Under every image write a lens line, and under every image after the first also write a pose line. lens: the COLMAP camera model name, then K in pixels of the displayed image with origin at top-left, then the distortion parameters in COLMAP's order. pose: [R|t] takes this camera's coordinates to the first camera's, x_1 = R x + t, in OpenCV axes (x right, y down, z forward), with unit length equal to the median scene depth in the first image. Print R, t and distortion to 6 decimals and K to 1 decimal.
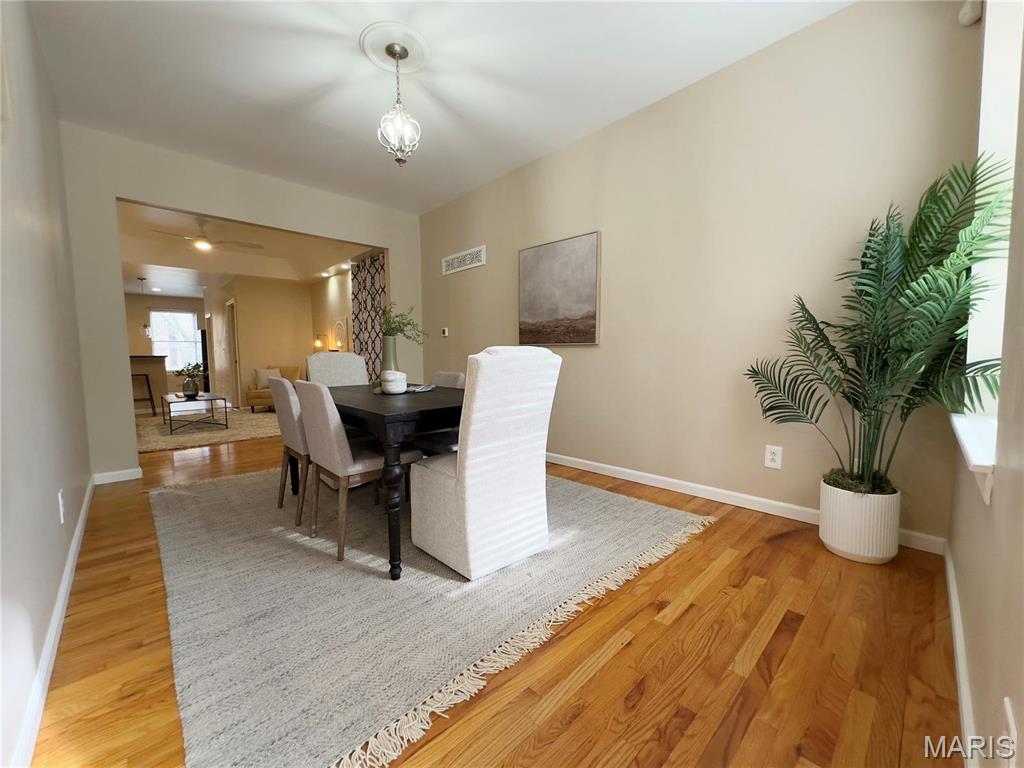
lens RADIAL K [[407.9, 0, 512.2], [0, 407.9, 385.8], [0, 0, 1]] dist [-0.003339, 0.000239]
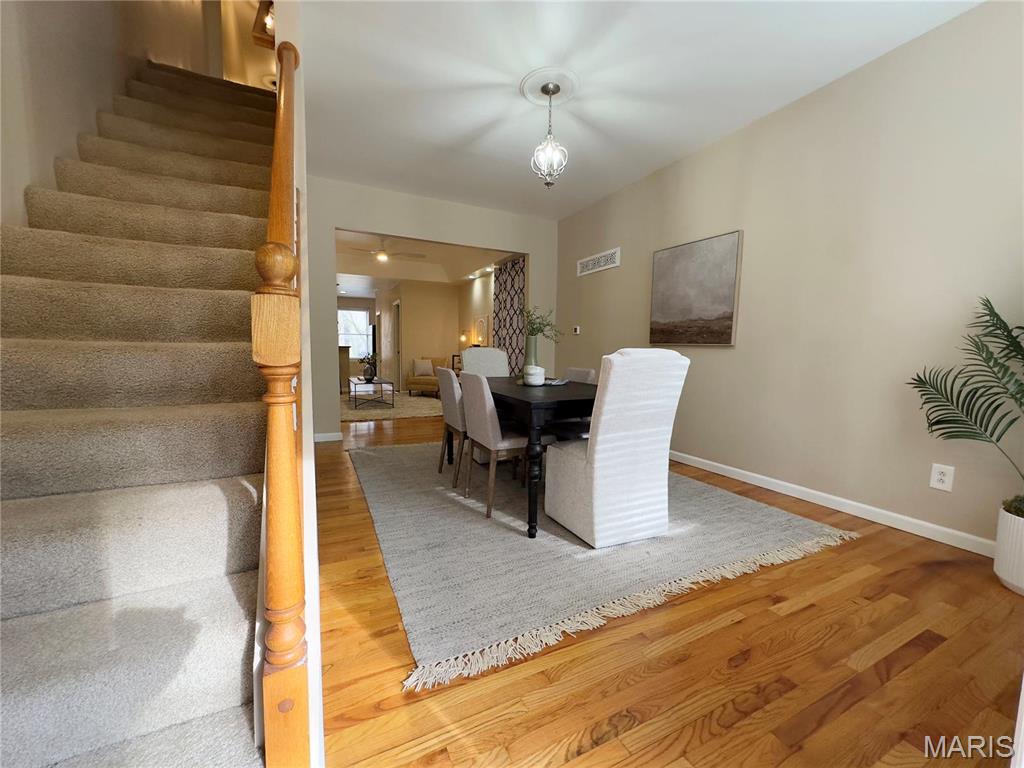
lens RADIAL K [[407.9, 0, 512.2], [0, 407.9, 385.8], [0, 0, 1]] dist [-0.003339, 0.000239]
pose [[0.953155, 0.049457, -0.298411, -0.001276], [-0.045770, 0.998765, 0.019335, 0.000322], [0.298999, -0.004771, 0.954242, -0.139892]]
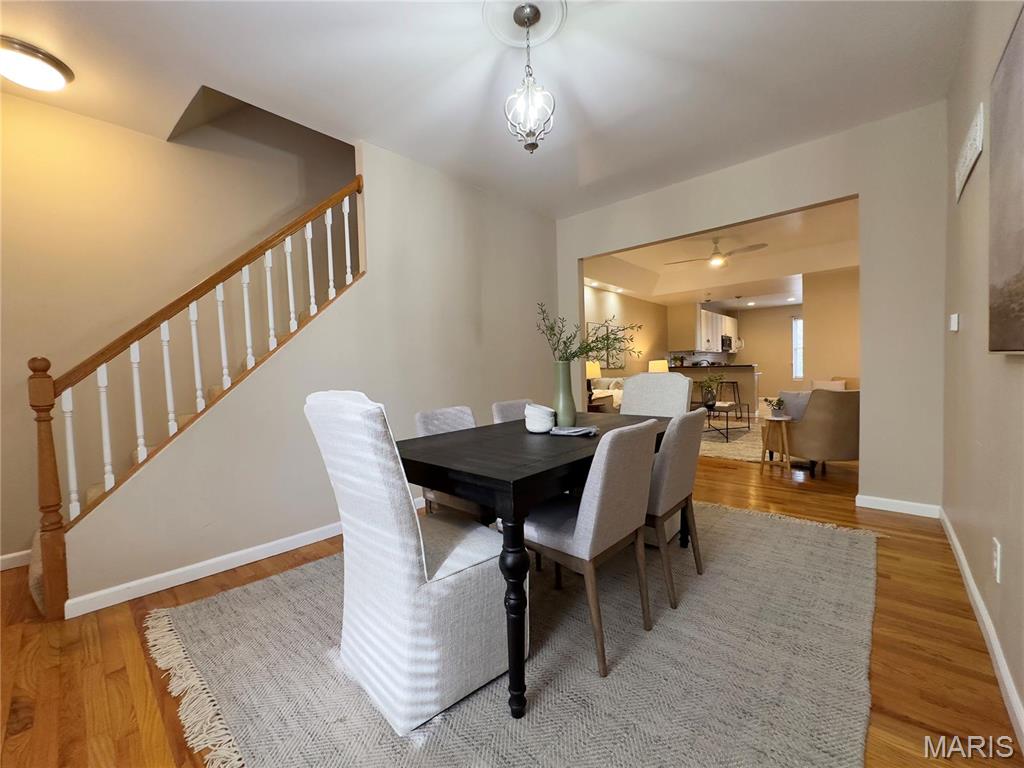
lens RADIAL K [[407.9, 0, 512.2], [0, 407.9, 385.8], [0, 0, 1]] dist [-0.003339, 0.000239]
pose [[0.064915, 0.047093, -0.996779, 0.567492], [-0.046645, 0.997937, 0.044110, -0.116745], [0.996800, 0.043631, 0.066977, 0.960306]]
